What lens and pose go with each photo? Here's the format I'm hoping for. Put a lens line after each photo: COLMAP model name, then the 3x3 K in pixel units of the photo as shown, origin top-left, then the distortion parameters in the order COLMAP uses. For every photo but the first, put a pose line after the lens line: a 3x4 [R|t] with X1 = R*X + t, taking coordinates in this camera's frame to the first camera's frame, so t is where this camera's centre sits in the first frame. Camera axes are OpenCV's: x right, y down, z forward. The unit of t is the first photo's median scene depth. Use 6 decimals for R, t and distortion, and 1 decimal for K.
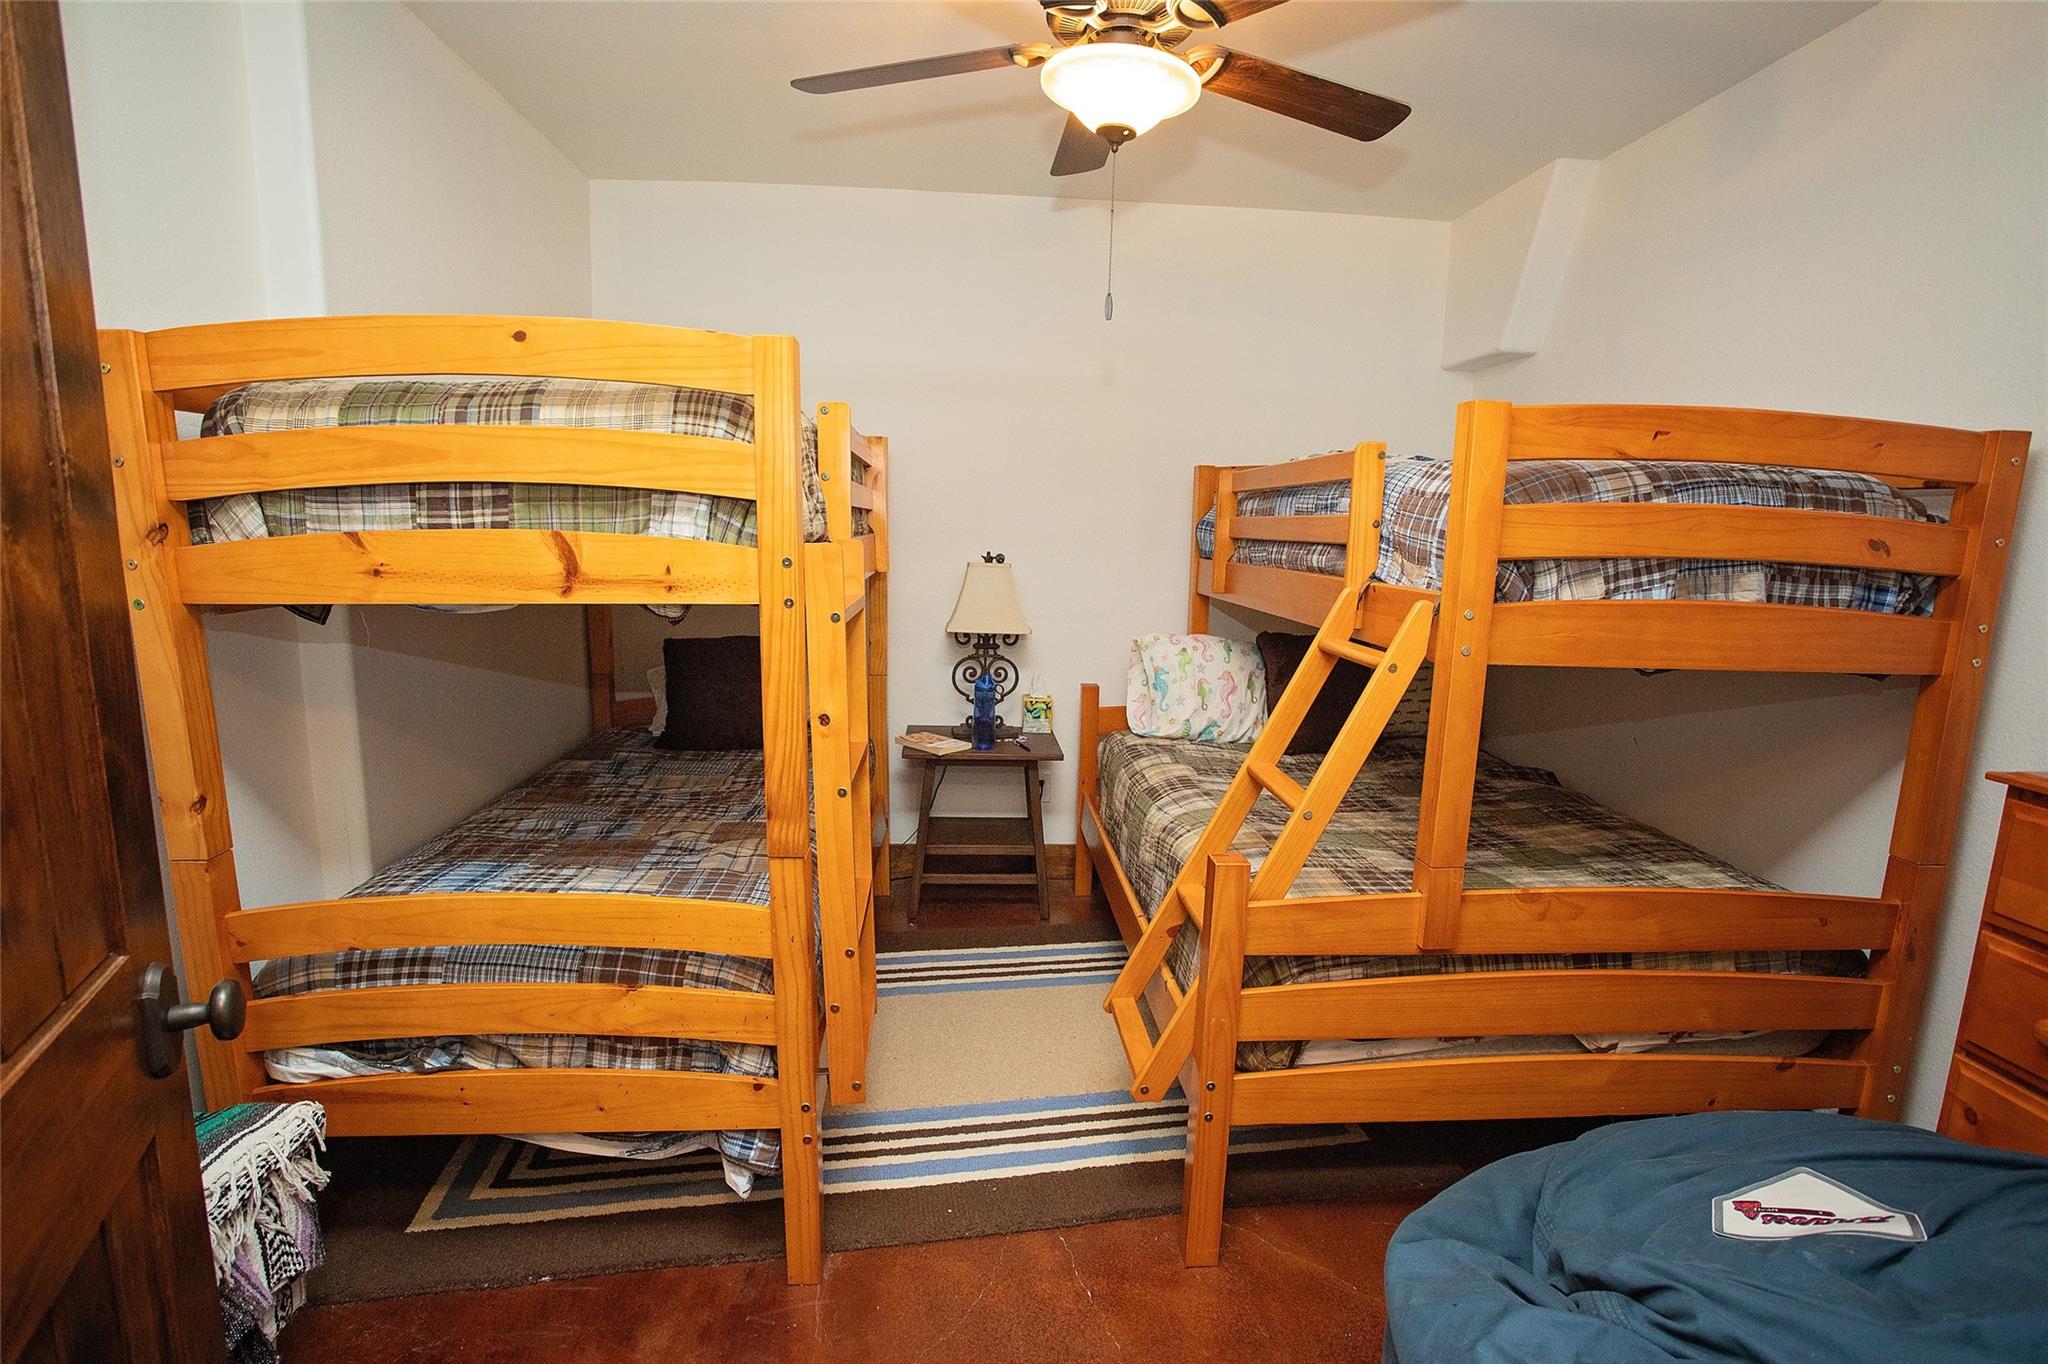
lens RADIAL K [[979.2, 0, 1030.2], [0, 979.2, 690.8], [0, 0, 1]] dist [-0.069901, 0.029663]
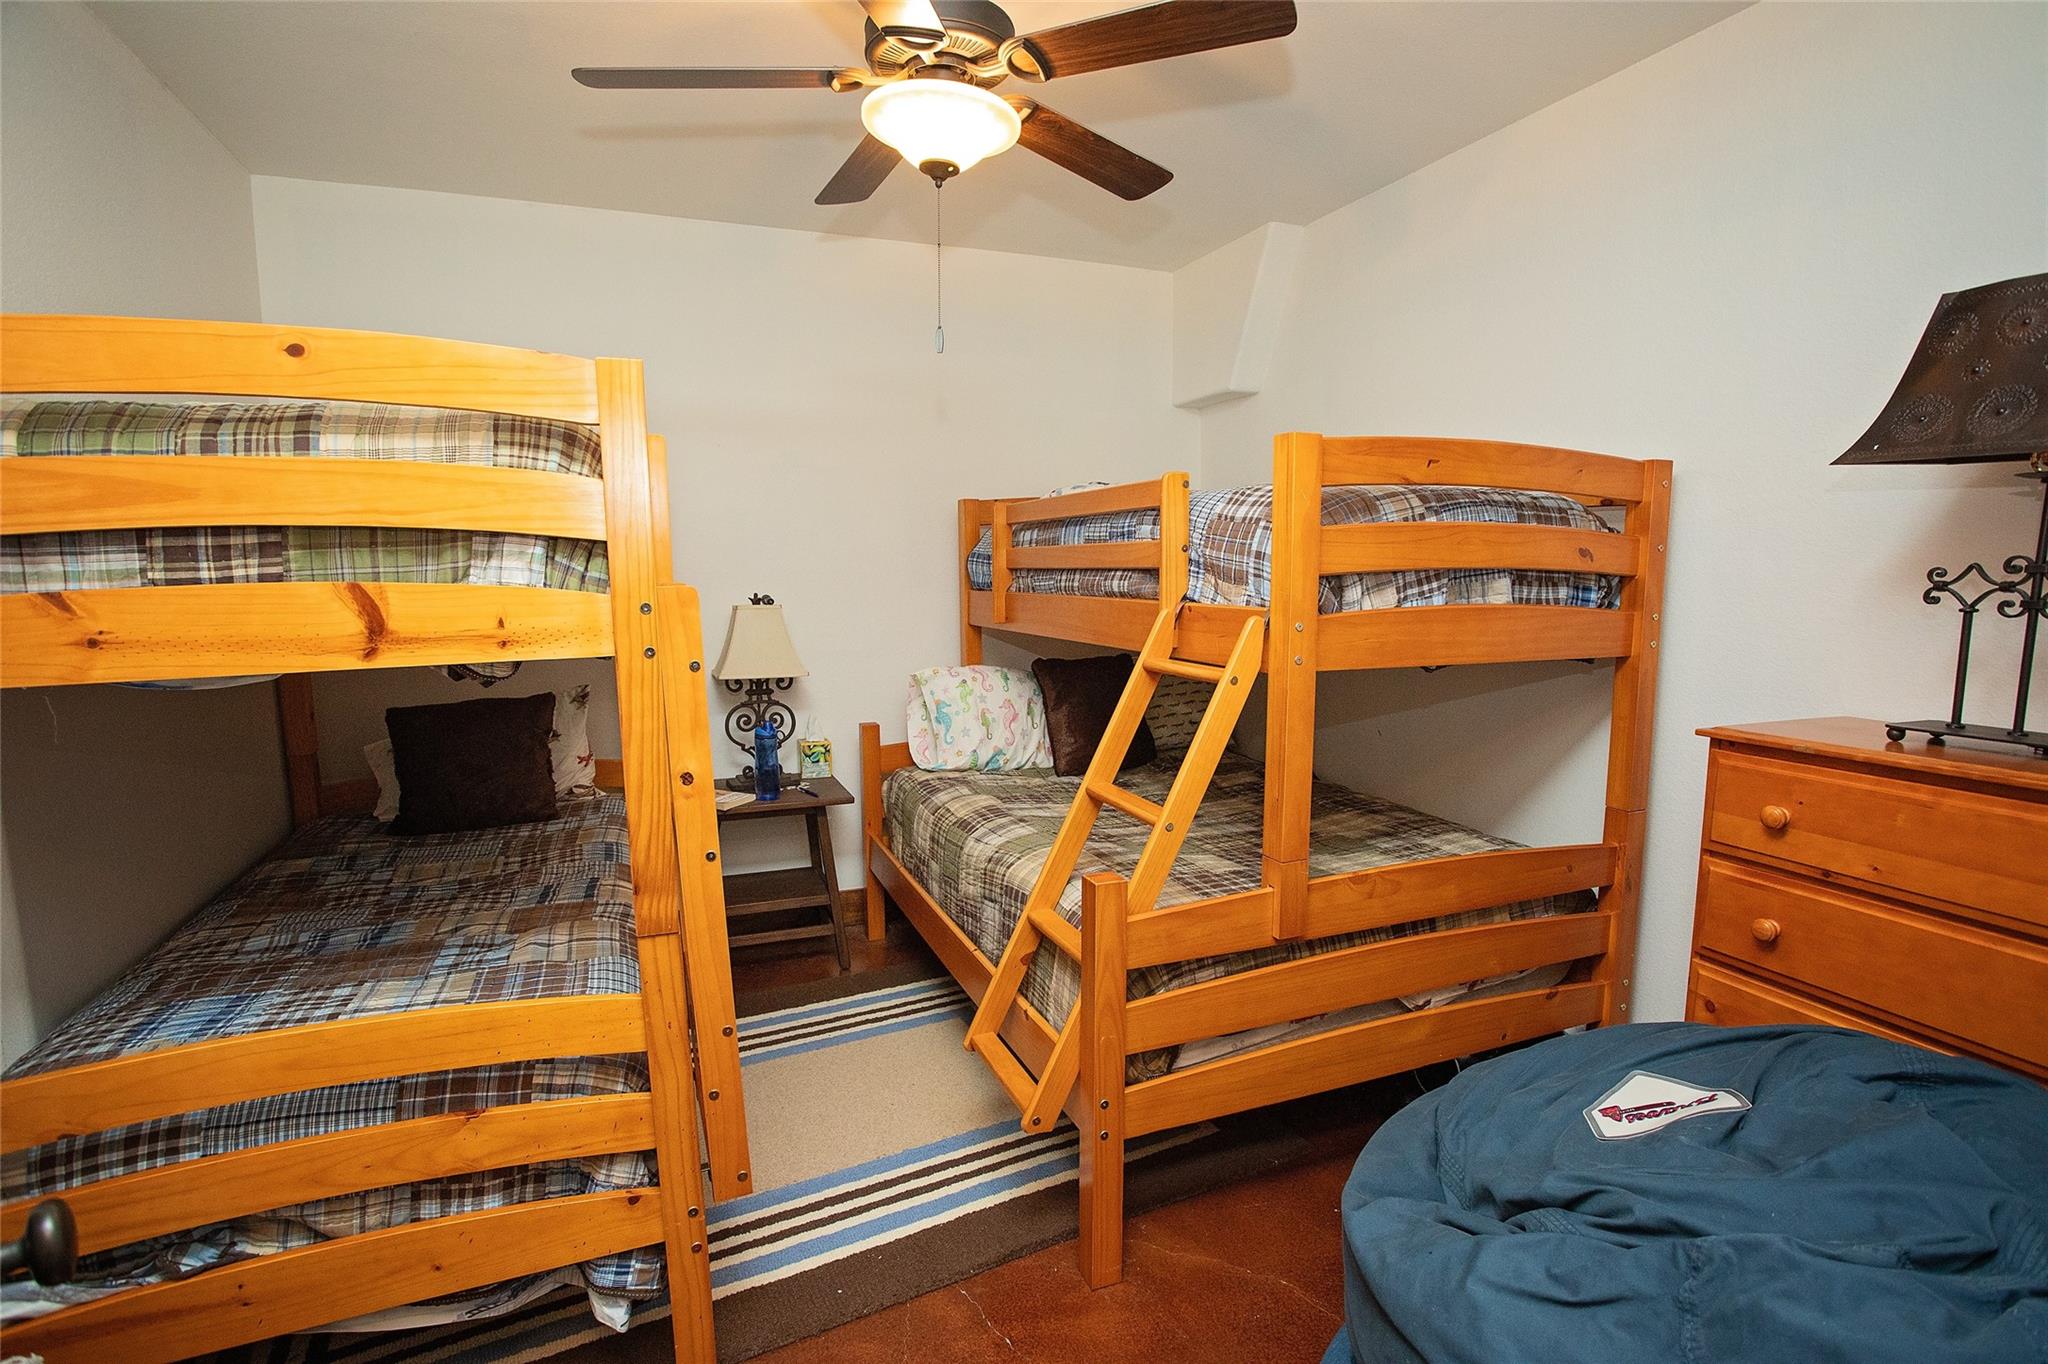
lens RADIAL K [[979.2, 0, 1030.2], [0, 979.2, 690.8], [0, 0, 1]] dist [-0.069901, 0.029663]
pose [[0.953261, -0.069626, 0.294017, -0.154608], [0.080480, 0.996444, -0.024964, -0.003298], [-0.291233, 0.047460, 0.955474, 0.035036]]
